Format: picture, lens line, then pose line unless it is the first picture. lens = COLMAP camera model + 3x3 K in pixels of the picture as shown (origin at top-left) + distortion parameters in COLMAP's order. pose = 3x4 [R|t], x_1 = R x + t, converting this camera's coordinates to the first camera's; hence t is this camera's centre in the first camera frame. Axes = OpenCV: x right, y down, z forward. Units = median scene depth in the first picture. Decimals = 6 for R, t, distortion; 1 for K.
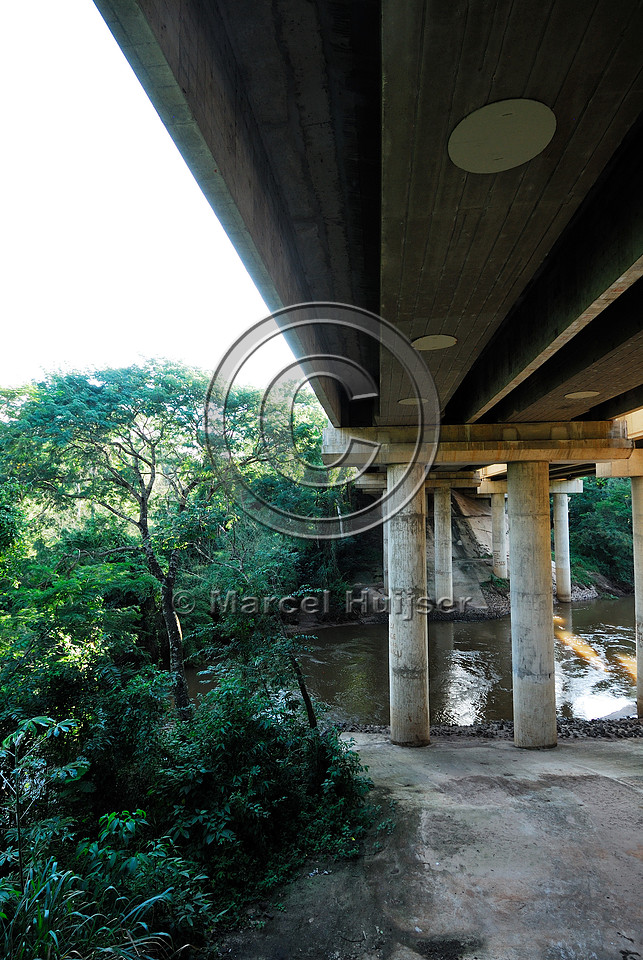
lens RADIAL K [[508.5, 0, 320.8], [0, 508.5, 479.0], [0, 0, 1]] dist [-0.005084, -0.003627]
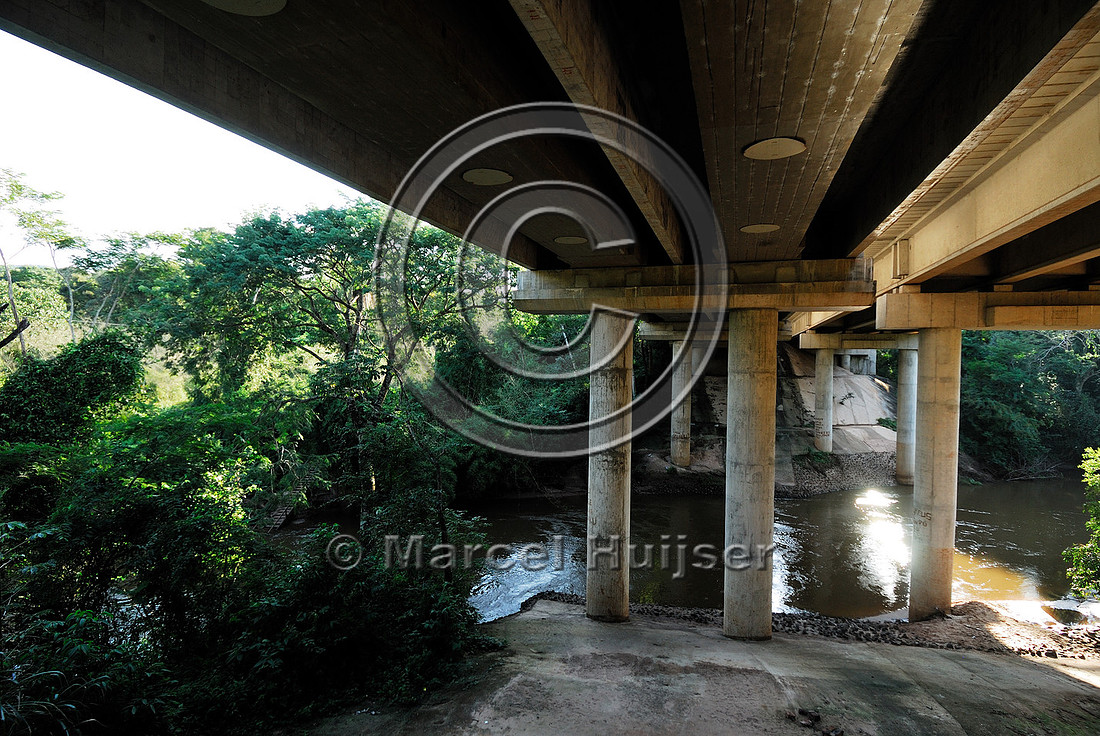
lens RADIAL K [[582.7, 0, 551.7], [0, 582.7, 367.6], [0, 0, 1]] dist [-0.005084, -0.003627]
pose [[0.980321, 0.023493, -0.196008, 0.274740], [-0.010552, 0.997710, 0.066803, 0.001624], [0.197128, -0.063420, 0.978324, -0.013026]]
